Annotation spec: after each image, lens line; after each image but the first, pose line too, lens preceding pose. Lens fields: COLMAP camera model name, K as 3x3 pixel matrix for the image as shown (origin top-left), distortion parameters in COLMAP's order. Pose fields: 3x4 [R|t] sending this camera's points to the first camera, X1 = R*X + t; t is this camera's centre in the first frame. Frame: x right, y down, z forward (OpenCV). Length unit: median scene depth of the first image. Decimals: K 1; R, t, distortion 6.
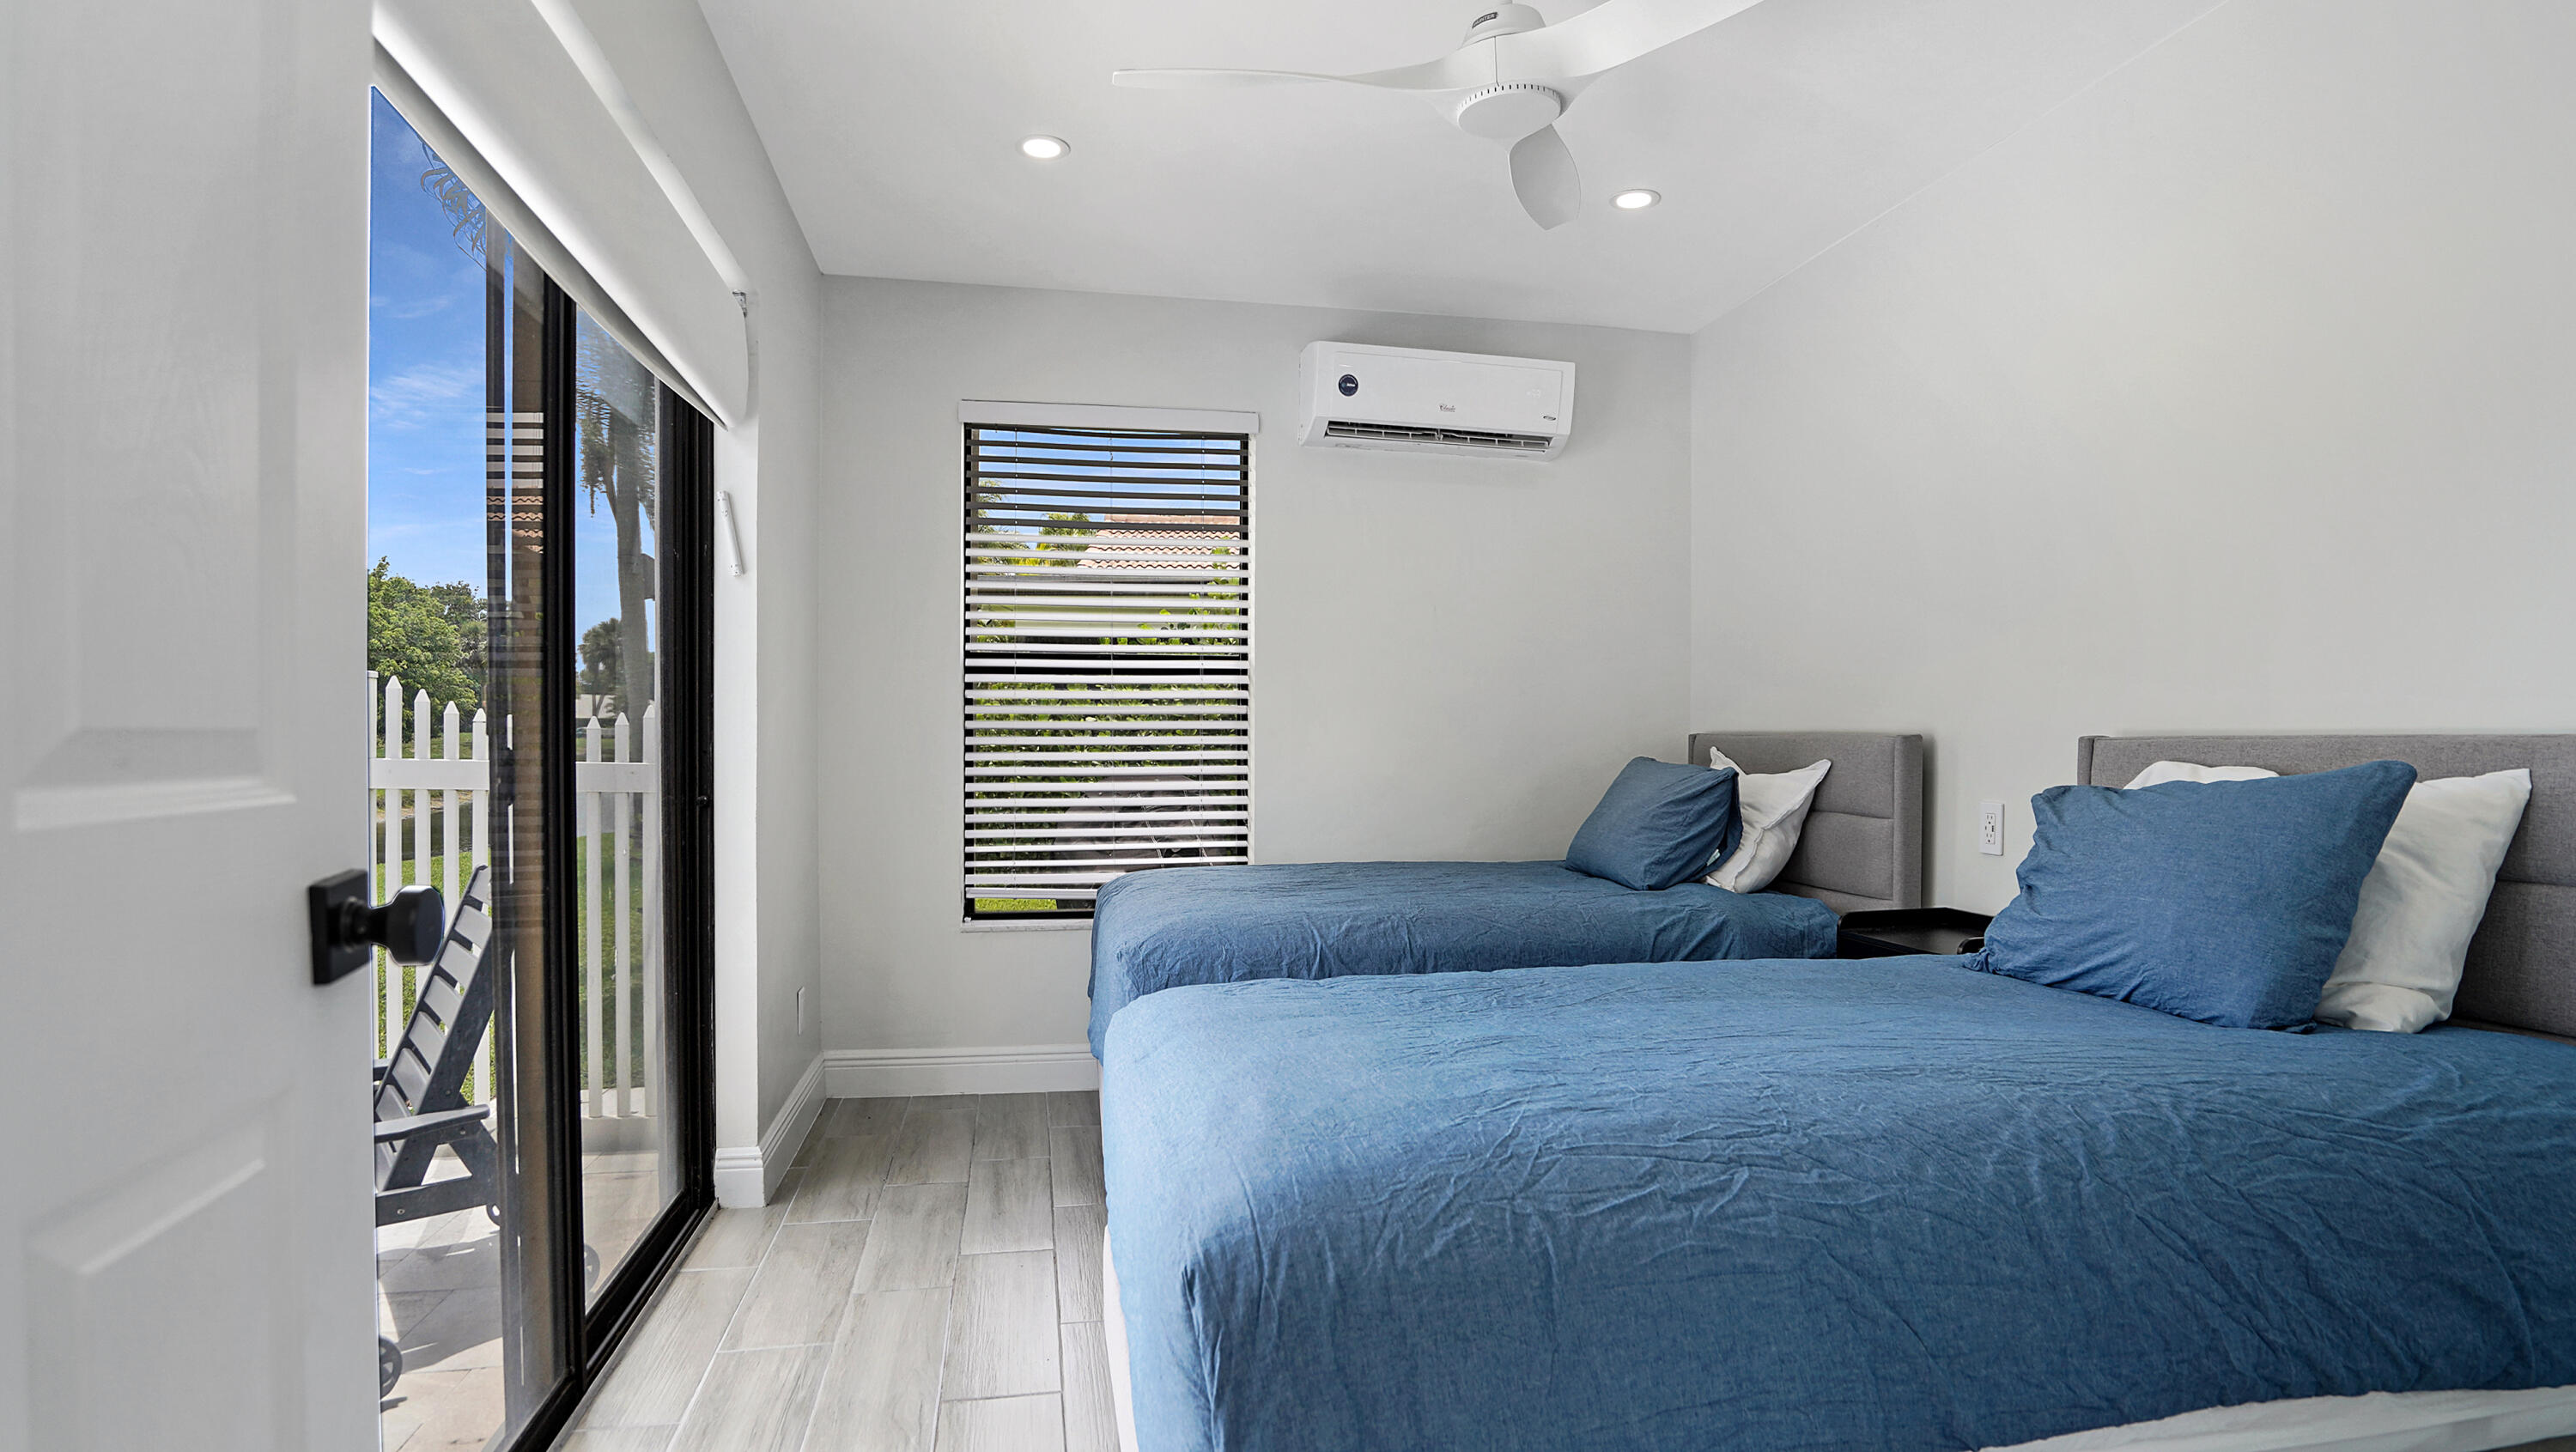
lens RADIAL K [[1266.7, 0, 1297.2], [0, 1266.7, 765.8], [0, 0, 1]] dist [-0.052189, 0.028440]
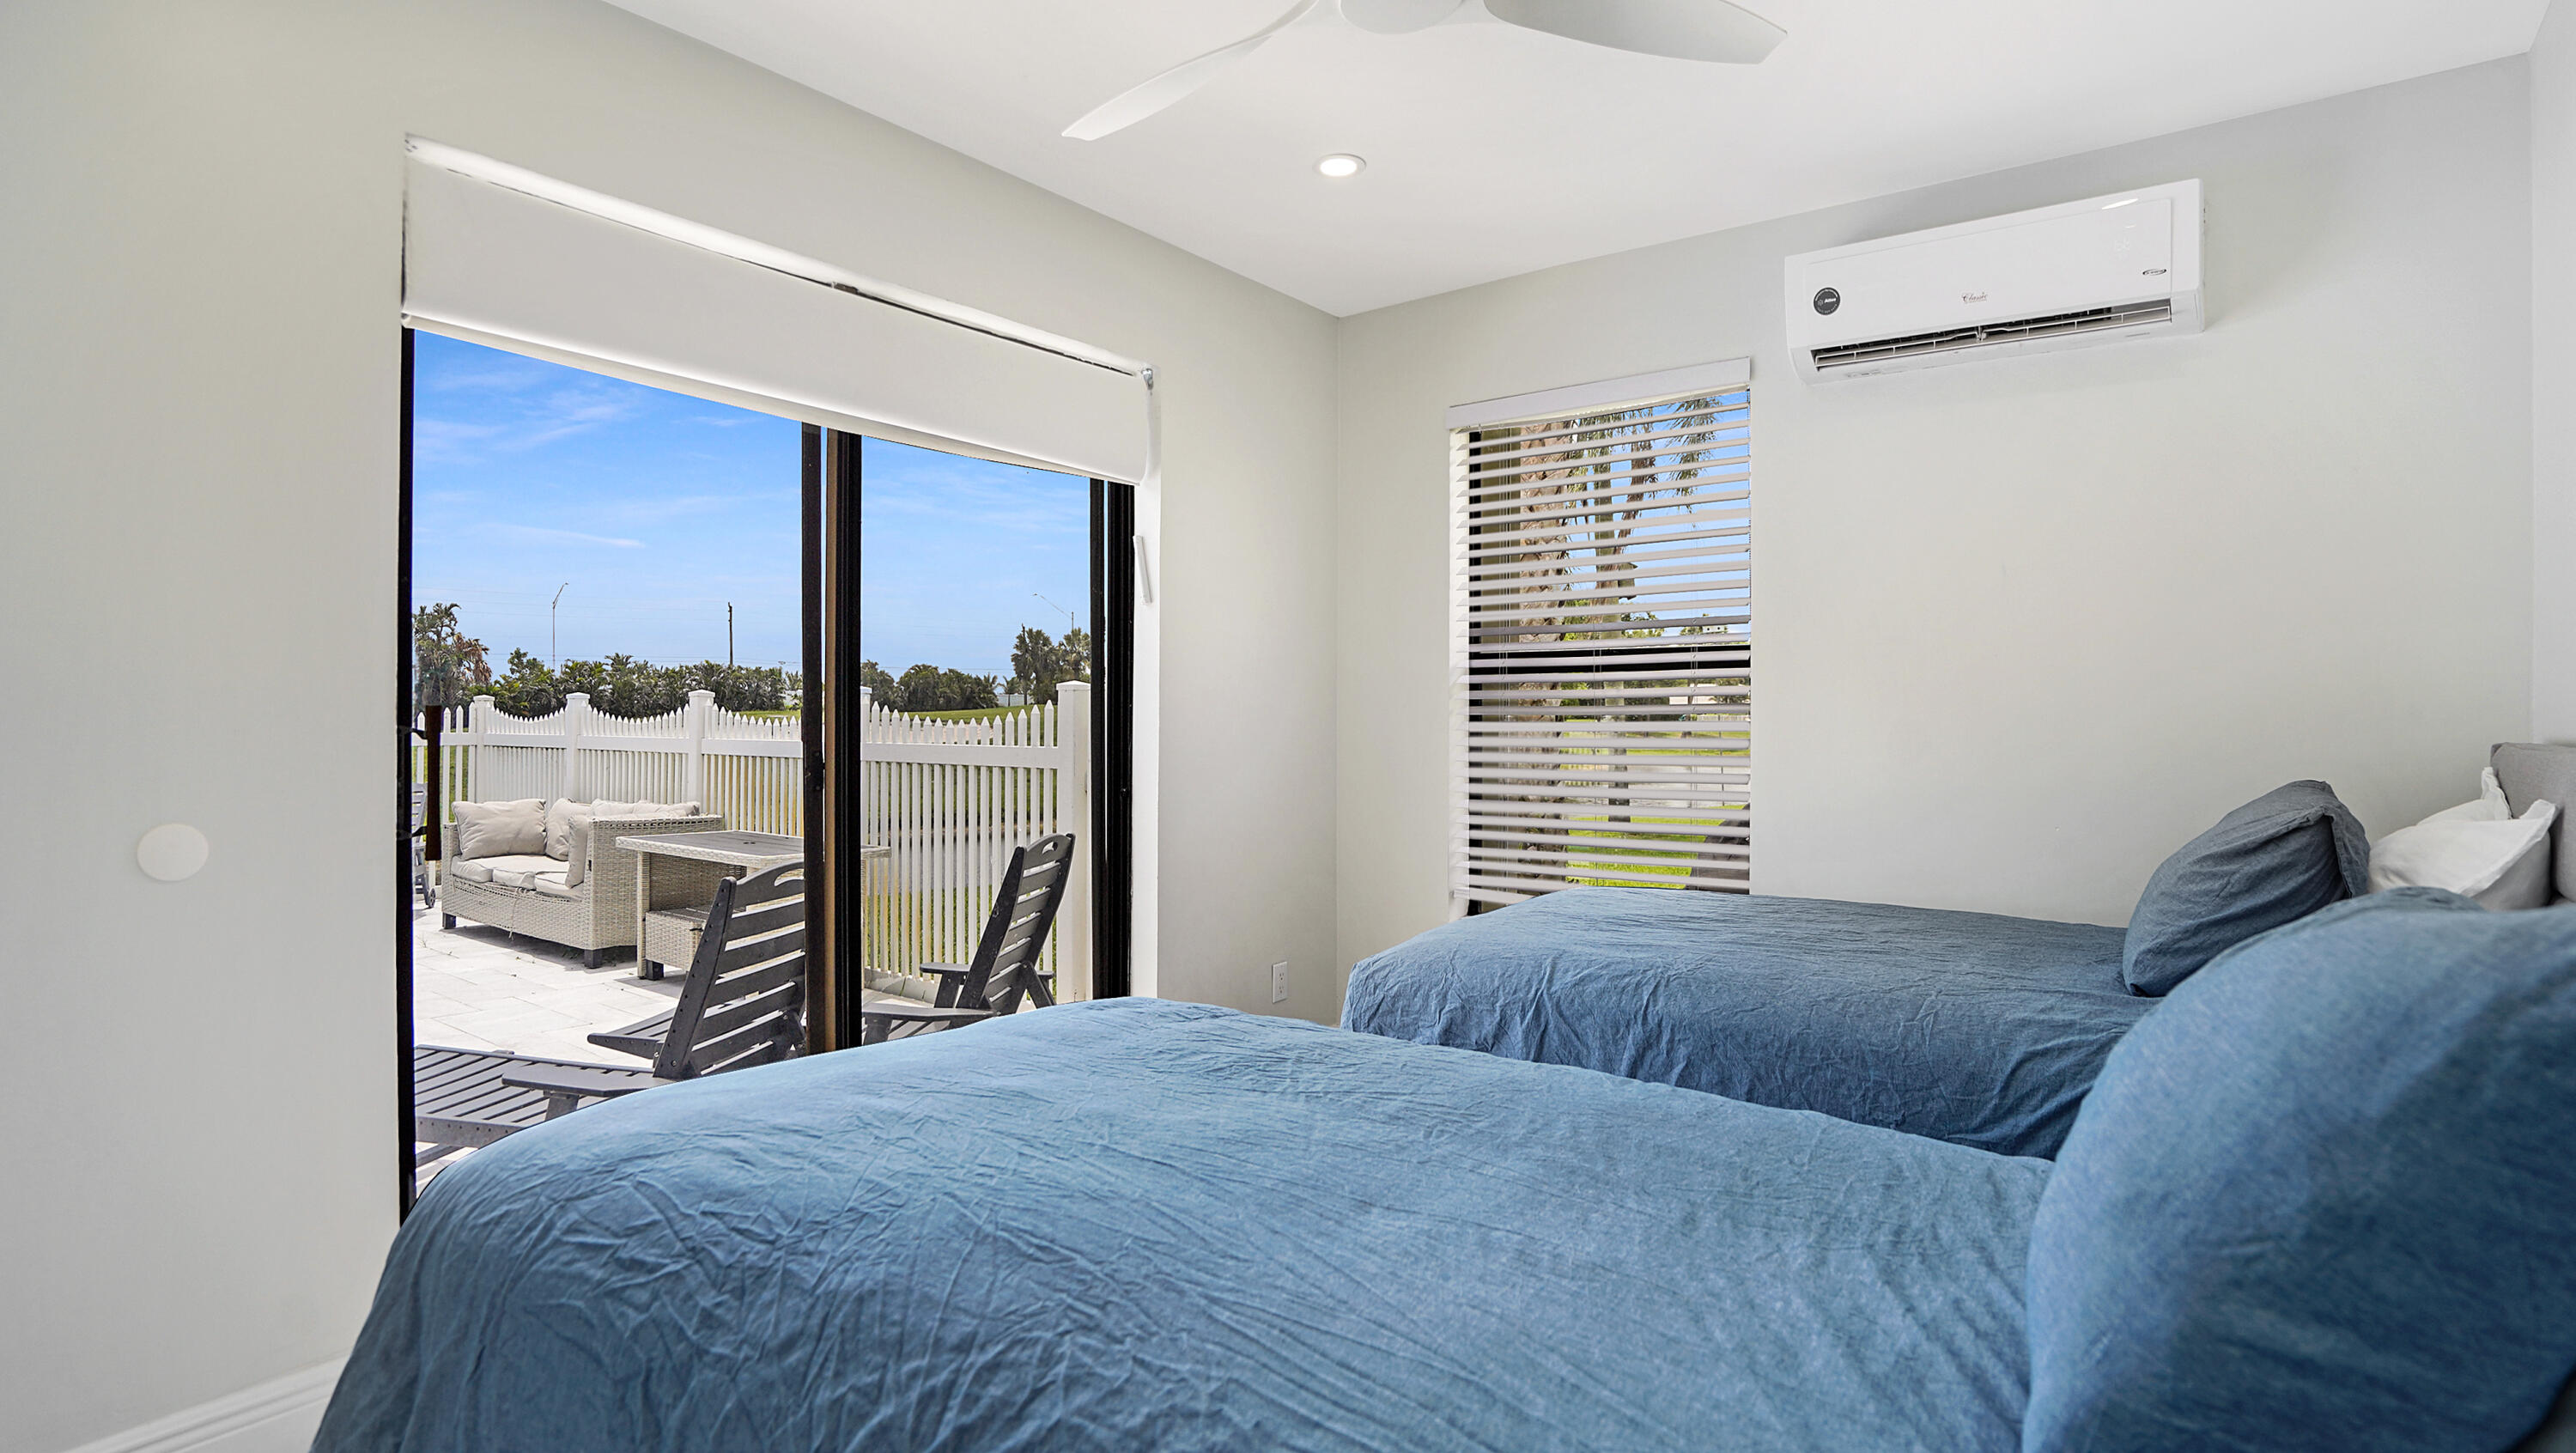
lens RADIAL K [[1238.0, 0, 1271.2], [0, 1238.0, 736.7], [0, 0, 1]] dist [-0.035640, 0.000087]
pose [[0.647147, 0.009900, -0.762301, 0.994567], [-0.017920, 0.999837, -0.002228, -0.045507], [0.762154, 0.015102, 0.647219, 0.578880]]
